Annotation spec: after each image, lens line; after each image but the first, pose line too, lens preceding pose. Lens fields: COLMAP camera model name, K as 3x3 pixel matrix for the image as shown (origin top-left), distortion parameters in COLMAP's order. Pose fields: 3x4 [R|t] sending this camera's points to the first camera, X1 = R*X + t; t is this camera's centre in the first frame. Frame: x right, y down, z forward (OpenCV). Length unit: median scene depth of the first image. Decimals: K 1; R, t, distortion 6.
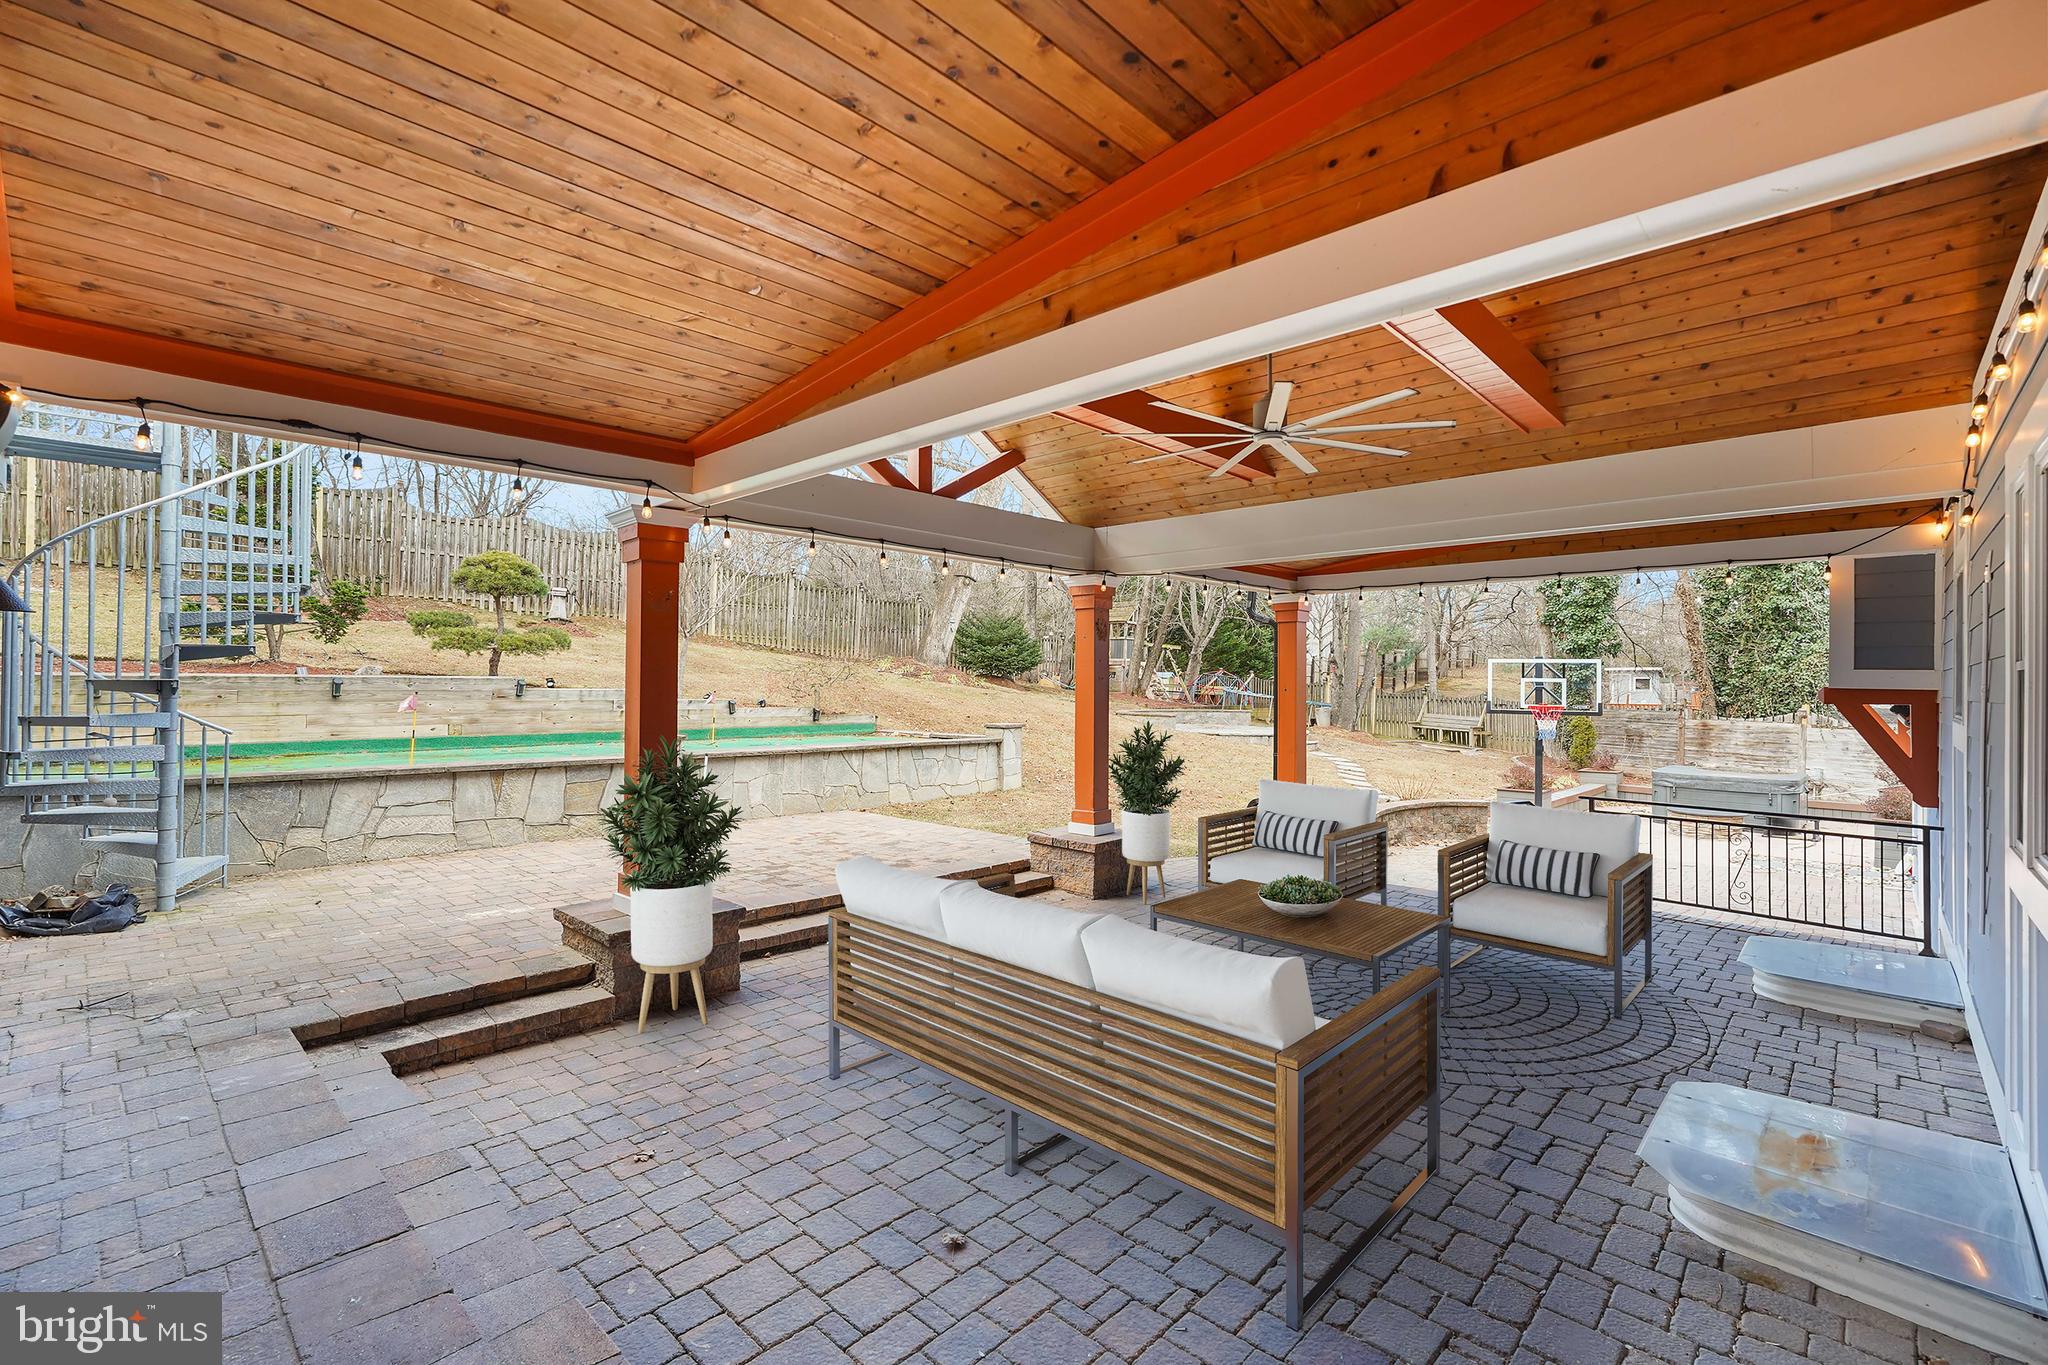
lens RADIAL K [[896.7, 0, 1023.4], [0, 896.7, 683.1], [0, 0, 1]] dist [-0.004244, 0.001266]
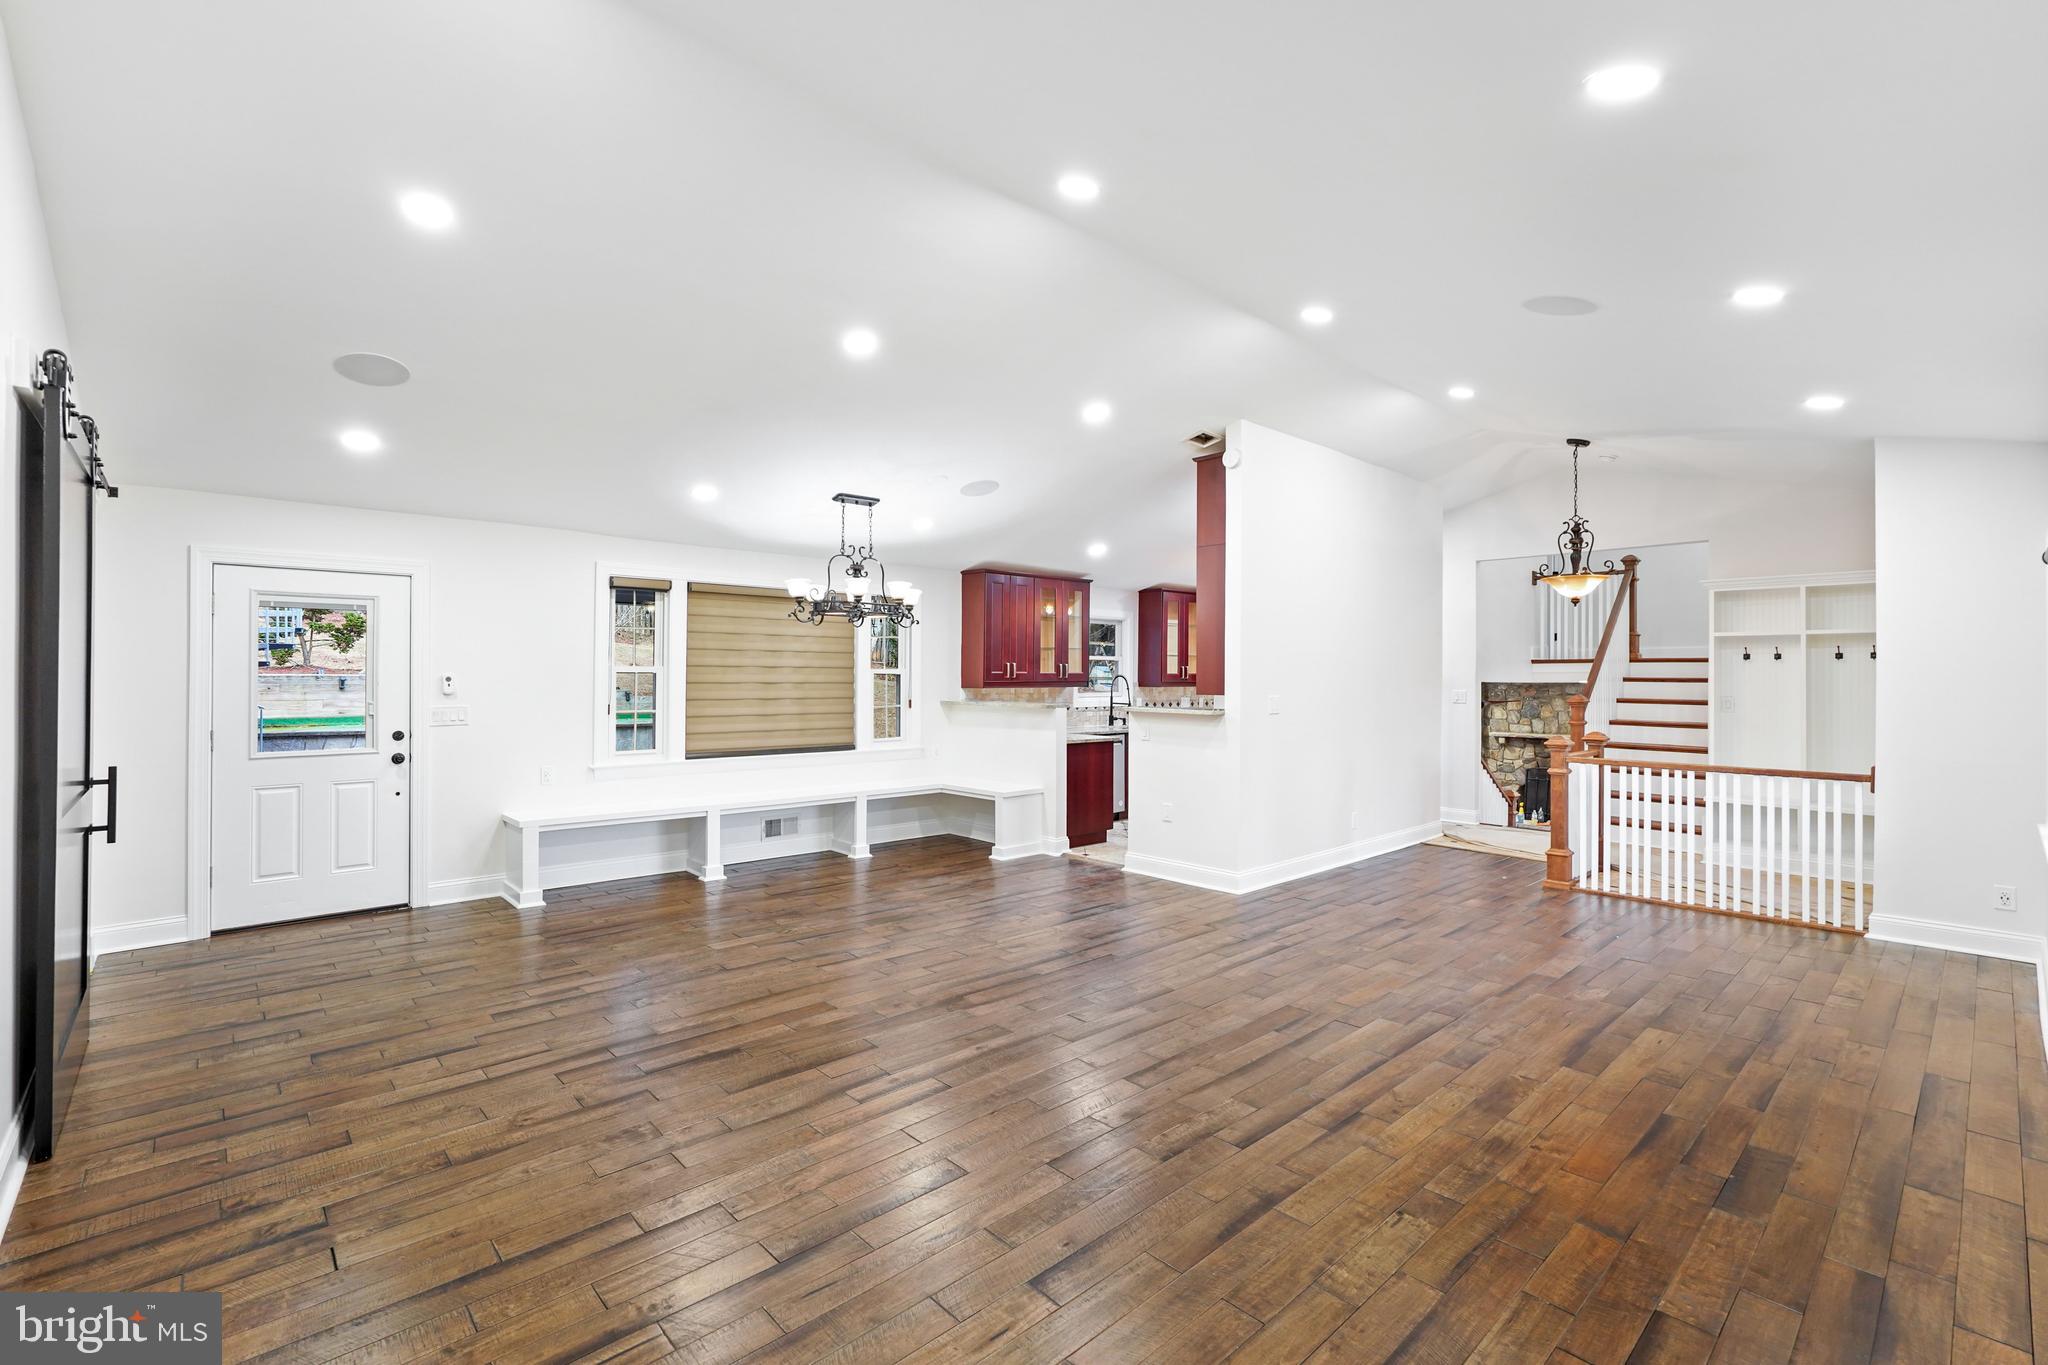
lens RADIAL K [[896.7, 0, 1028.4], [0, 896.7, 681.7], [0, 0, 1]] dist [-0.004244, 0.001266]
pose [[0.998174, -0.001867, -0.060371, 0.511755], [0.002158, 0.999986, 0.004755, -0.000853], [0.060361, -0.004876, 0.998165, -0.474052]]
